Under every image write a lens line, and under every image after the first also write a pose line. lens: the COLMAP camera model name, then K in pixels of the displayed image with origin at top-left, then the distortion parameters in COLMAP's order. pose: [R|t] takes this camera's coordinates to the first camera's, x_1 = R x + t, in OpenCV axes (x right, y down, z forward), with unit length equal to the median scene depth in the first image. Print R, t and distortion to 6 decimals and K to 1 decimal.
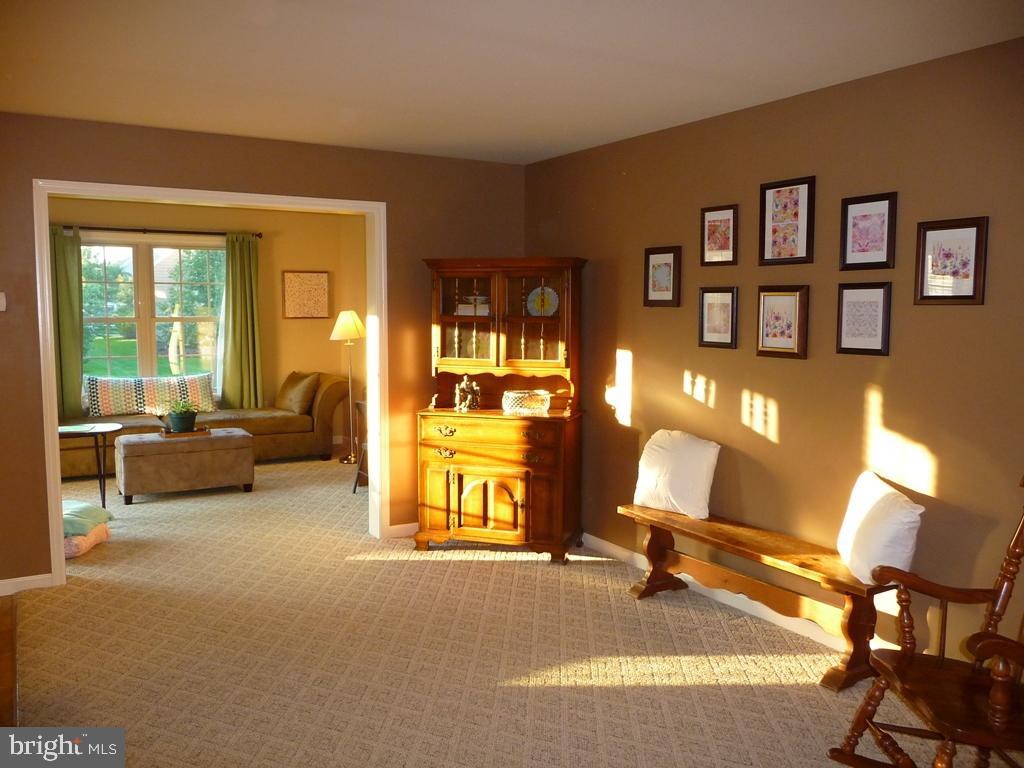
lens RADIAL K [[842.6, 0, 507.6], [0, 842.6, 383.8], [0, 0, 1]] dist [-0.033978, 0.026197]
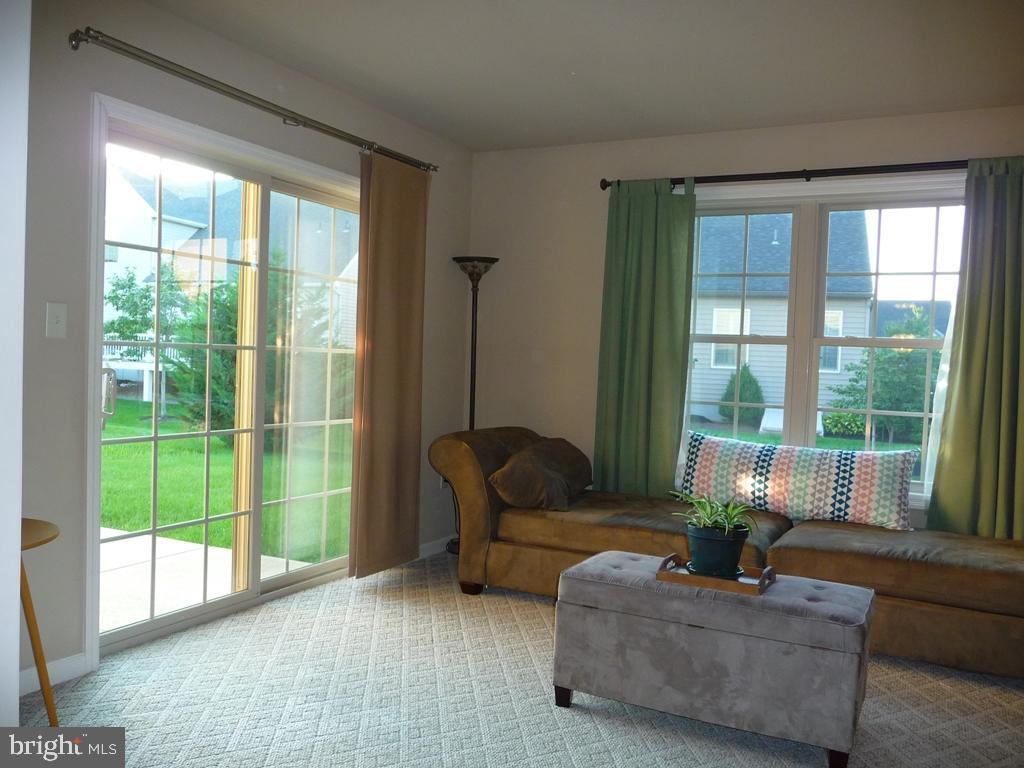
lens RADIAL K [[842.6, 0, 517.8], [0, 842.6, 383.6], [0, 0, 1]] dist [-0.033978, 0.026197]
pose [[0.534083, 0.040892, -0.844442, -0.068915], [-0.117149, 0.992773, -0.026018, -0.012912], [0.837276, 0.112822, 0.535014, 0.574223]]
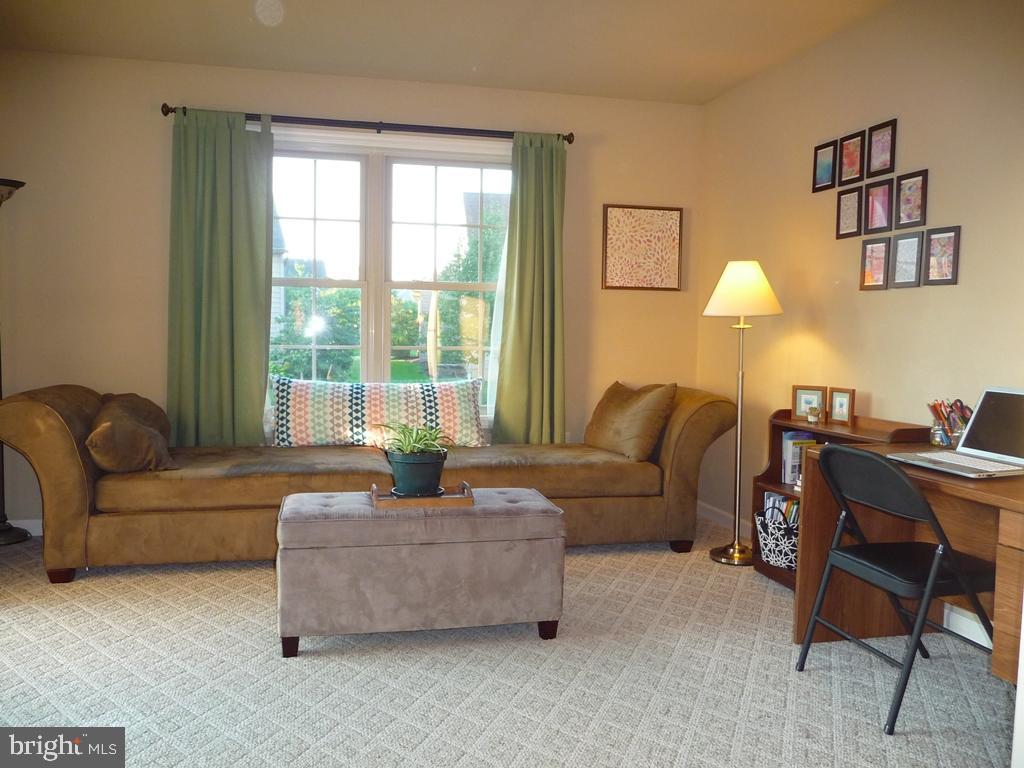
lens RADIAL K [[842.6, 0, 512.4], [0, 842.6, 381.6], [0, 0, 1]] dist [-0.033978, 0.026197]
pose [[0.955451, 0.026568, -0.293951, -0.172927], [-0.038624, 0.998631, -0.035283, 0.008744], [0.292611, 0.045065, 0.955169, 0.488295]]
